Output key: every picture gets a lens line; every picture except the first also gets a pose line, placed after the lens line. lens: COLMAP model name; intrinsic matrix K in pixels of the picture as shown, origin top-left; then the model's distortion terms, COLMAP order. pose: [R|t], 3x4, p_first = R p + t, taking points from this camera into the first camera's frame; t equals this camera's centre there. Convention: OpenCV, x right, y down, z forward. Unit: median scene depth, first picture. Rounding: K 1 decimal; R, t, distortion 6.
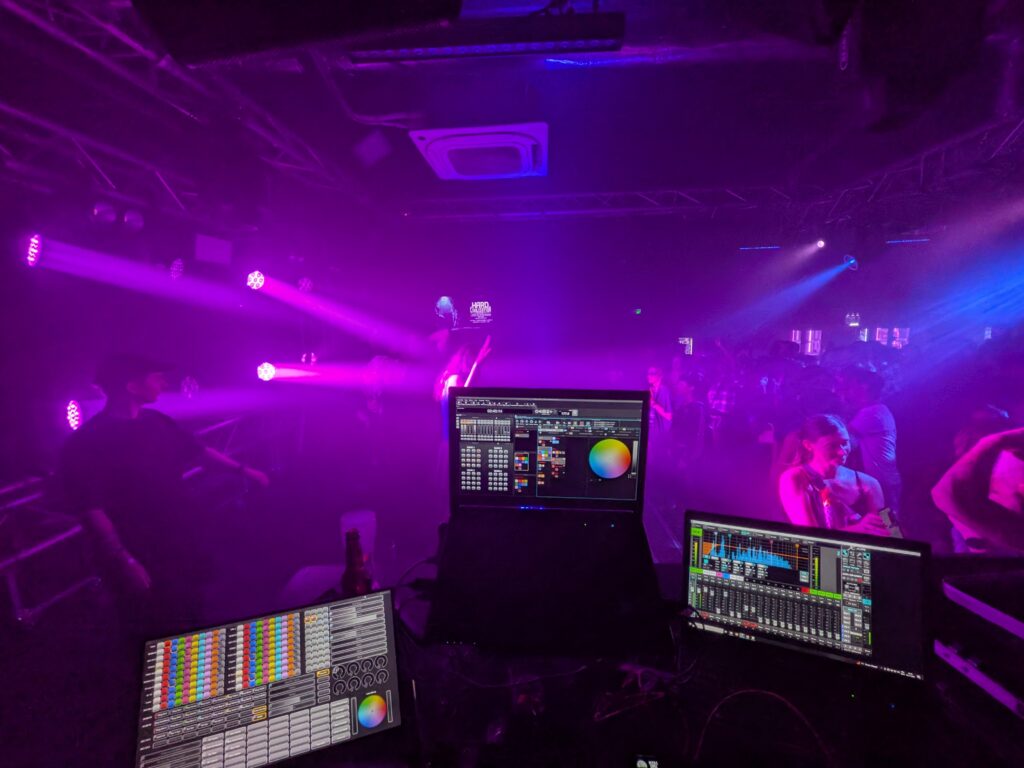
lens RADIAL K [[457.4, 0, 512.0], [0, 457.4, 384.0], [0, 0, 1]] dist [0.009965, -0.000379]
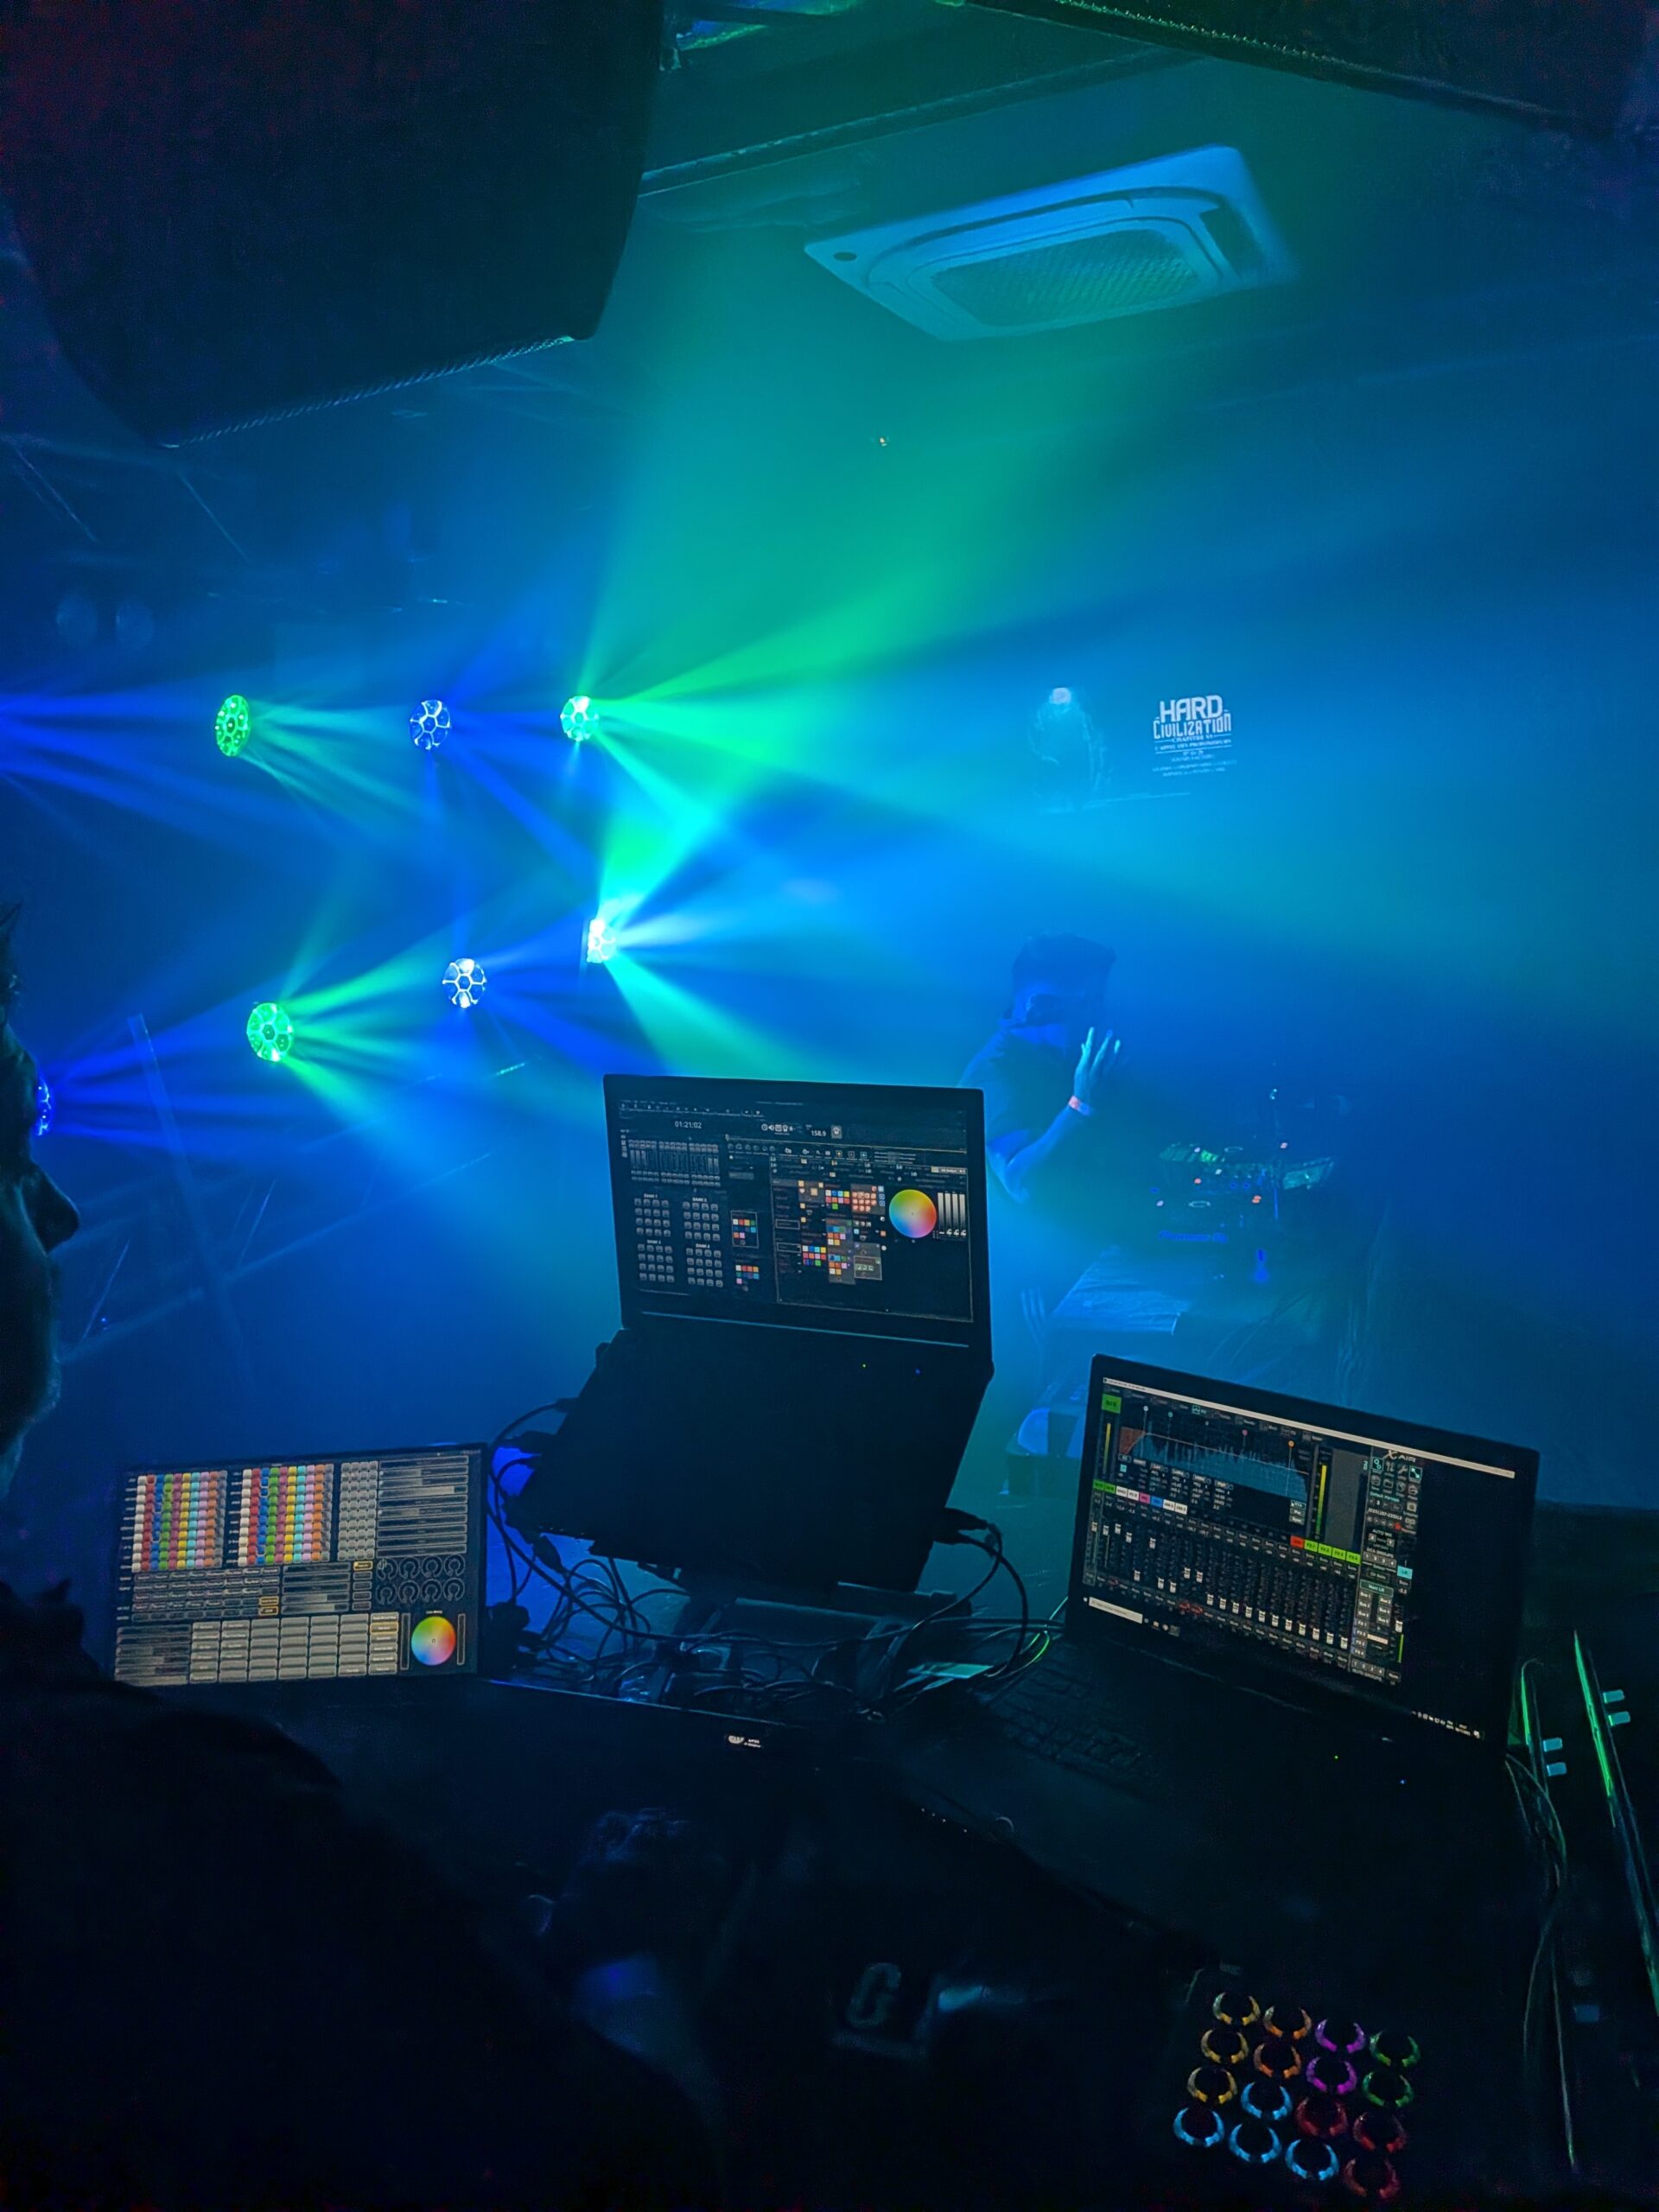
lens RADIAL K [[1576.9, 0, 766.2], [0, 1576.9, 997.0], [0, 0, 1]] dist [-0.000883, -0.063442]
pose [[0.931922, -0.006973, -0.362591, 0.694340], [0.011960, 0.999862, 0.011511, -0.102451], [0.362461, -0.015064, 0.931877, -0.587808]]
